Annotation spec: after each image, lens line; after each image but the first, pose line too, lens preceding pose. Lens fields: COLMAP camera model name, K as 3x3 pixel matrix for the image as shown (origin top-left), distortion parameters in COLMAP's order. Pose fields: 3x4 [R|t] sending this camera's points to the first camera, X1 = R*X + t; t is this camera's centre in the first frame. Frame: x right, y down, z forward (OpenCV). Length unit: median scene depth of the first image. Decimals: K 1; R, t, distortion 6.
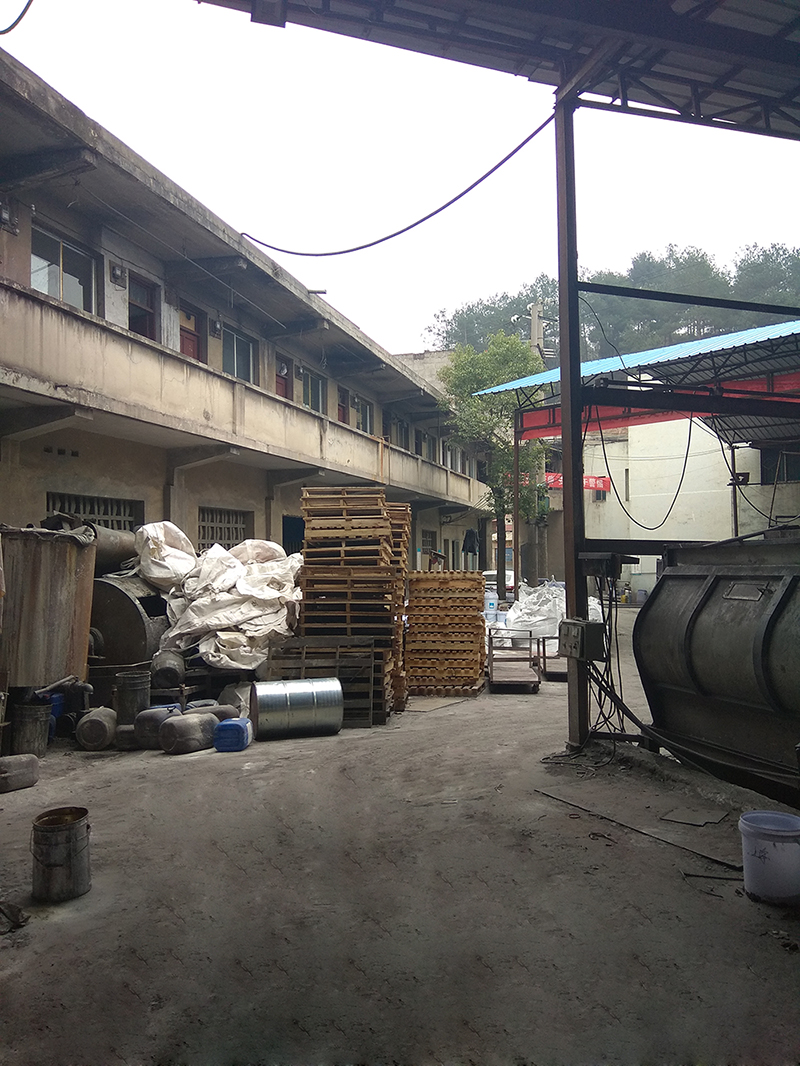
lens RADIAL K [[810.4, 0, 394.1], [0, 810.4, 527.6], [0, 0, 1]] dist [0.121720, -0.202264]
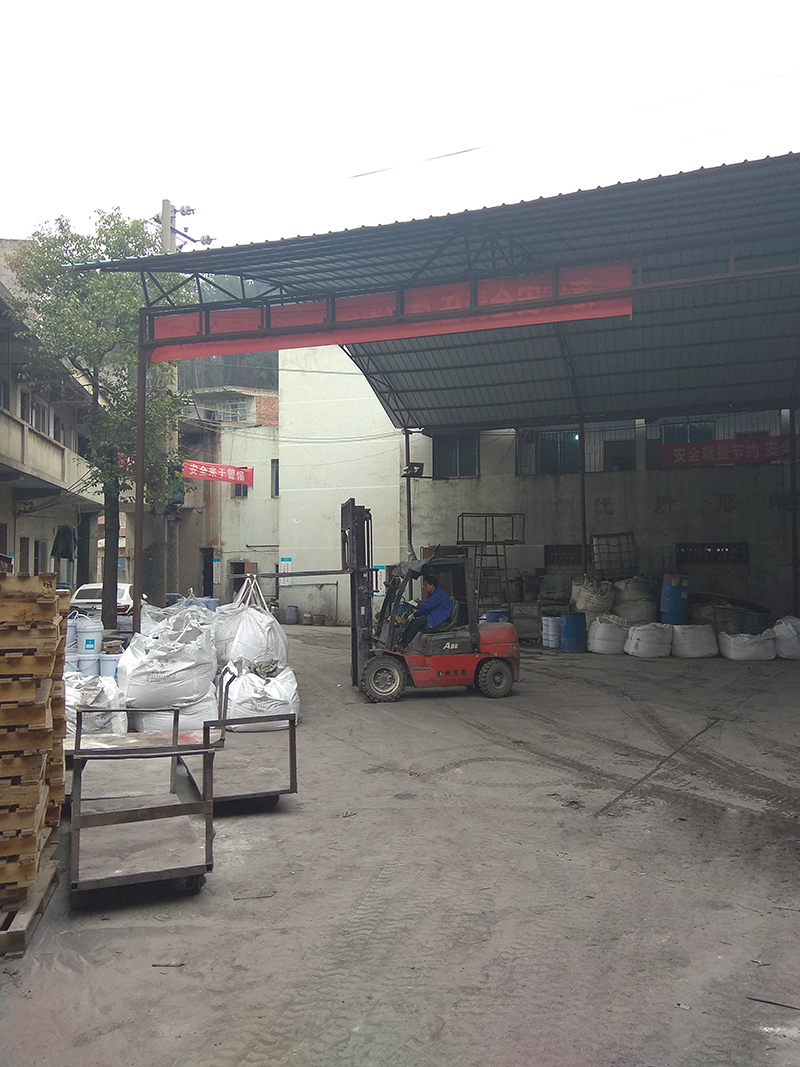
lens RADIAL K [[811.2, 0, 394.1], [0, 811.2, 528.1], [0, 0, 1]] dist [0.121720, -0.202264]
pose [[0.894302, 0.023994, 0.446820, 0.035921], [-0.016287, 0.999645, -0.021081, 0.017499], [-0.447168, 0.011575, 0.894375, 0.275923]]
